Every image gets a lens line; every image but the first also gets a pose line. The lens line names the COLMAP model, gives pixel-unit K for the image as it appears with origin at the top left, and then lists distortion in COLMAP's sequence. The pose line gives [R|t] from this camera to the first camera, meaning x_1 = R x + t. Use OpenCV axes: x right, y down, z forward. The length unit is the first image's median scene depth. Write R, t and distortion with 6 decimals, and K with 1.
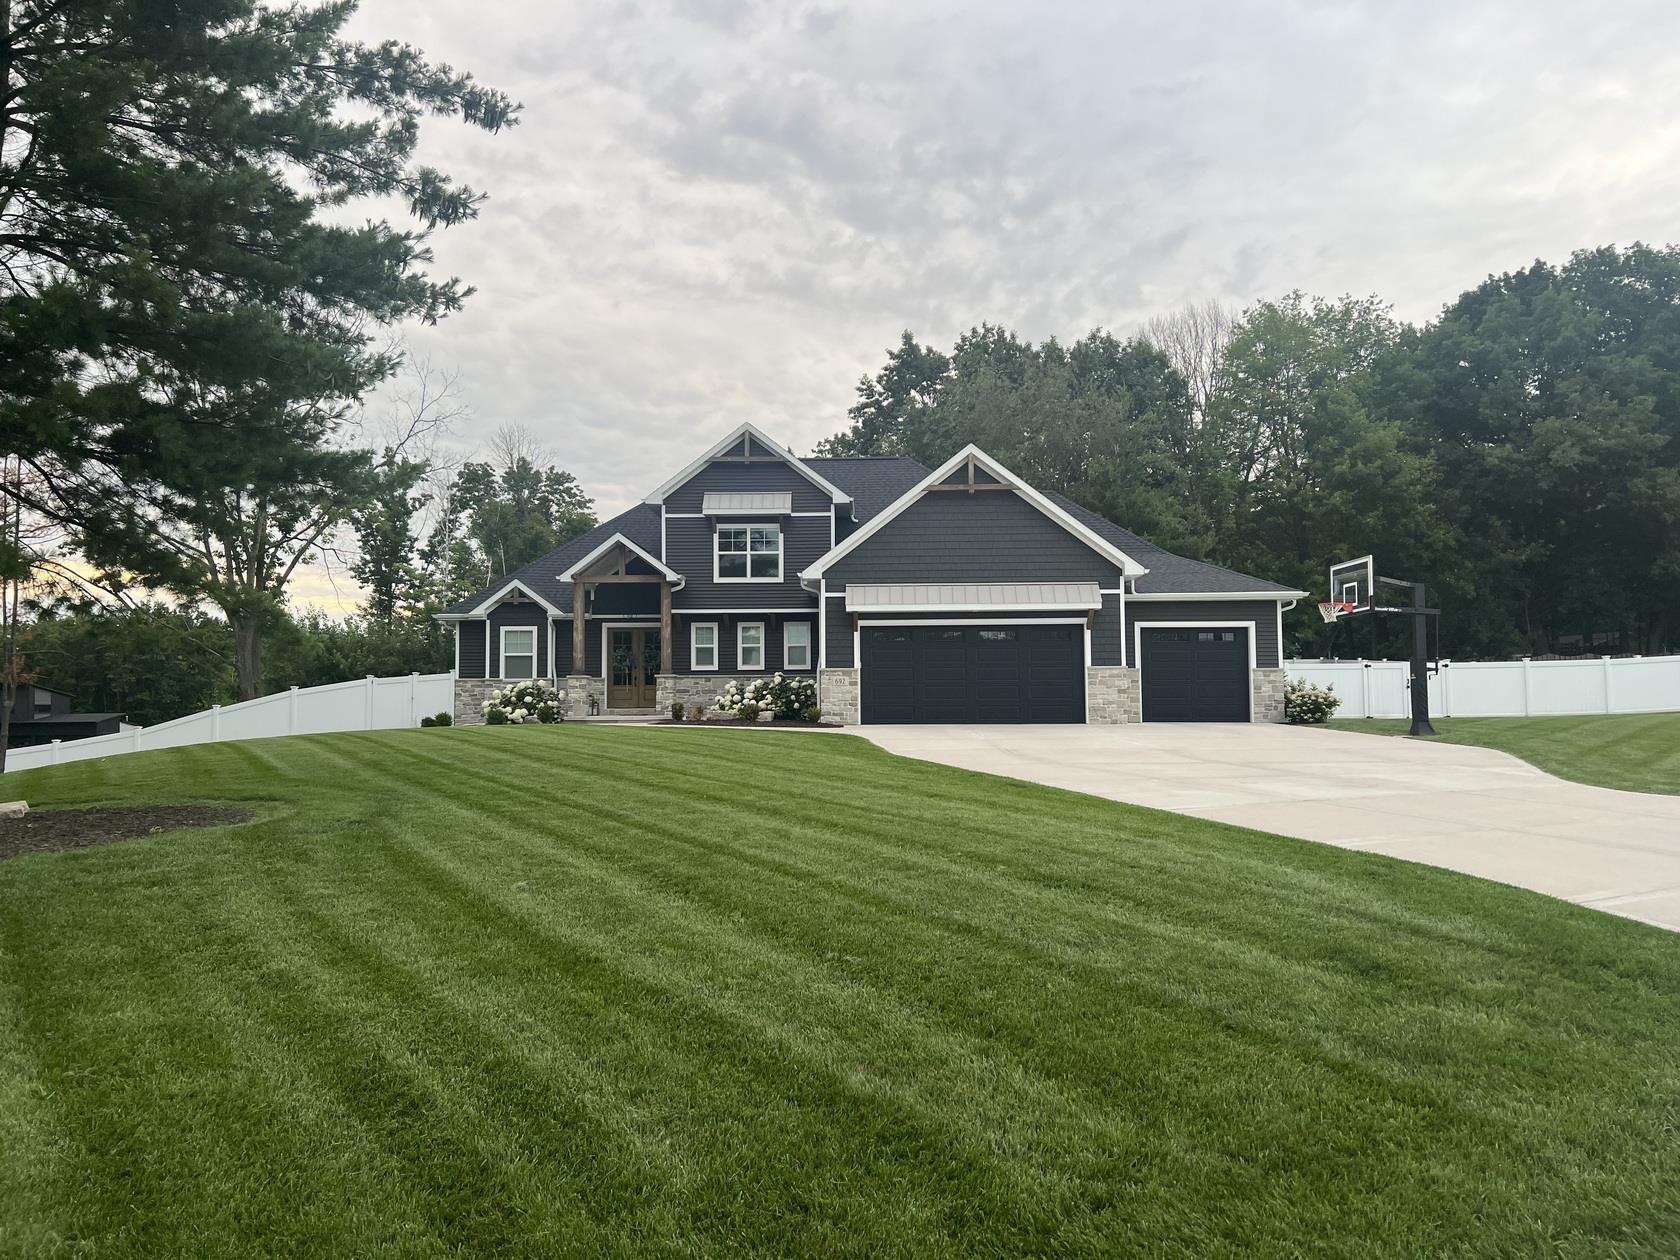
lens RADIAL K [[1241.3, 0, 843.4], [0, 1241.3, 629.8], [0, 0, 1]] dist [0.183216, -0.332087]
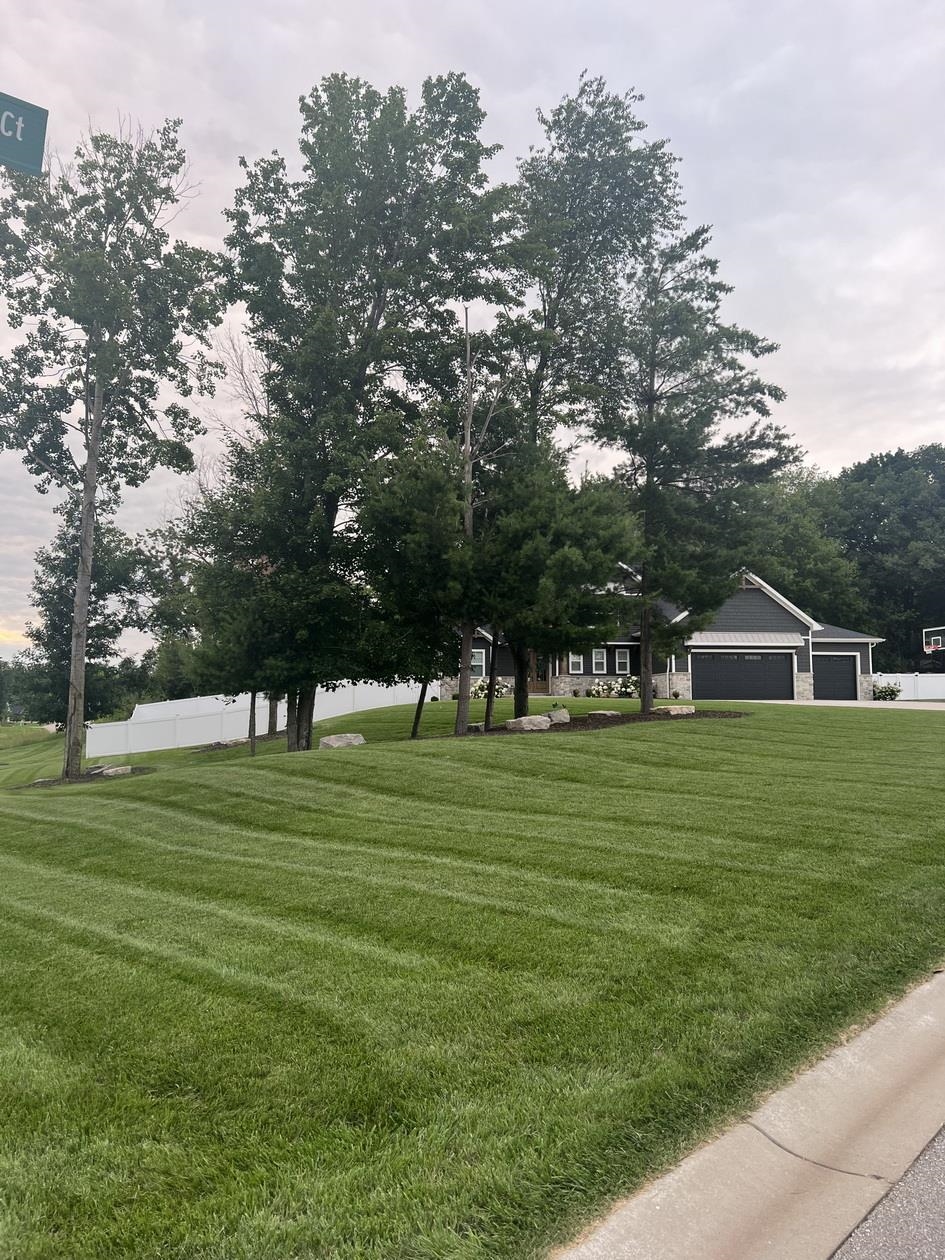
lens RADIAL K [[936.0, 0, 472.5], [0, 936.0, 630.0], [0, 0, 1]] dist [0.152674, -0.348306]
pose [[0.987166, 0.017473, 0.158738, -0.521687], [-0.013585, 0.999581, -0.025547, 0.004799], [-0.159118, 0.023062, 0.986990, -0.432524]]
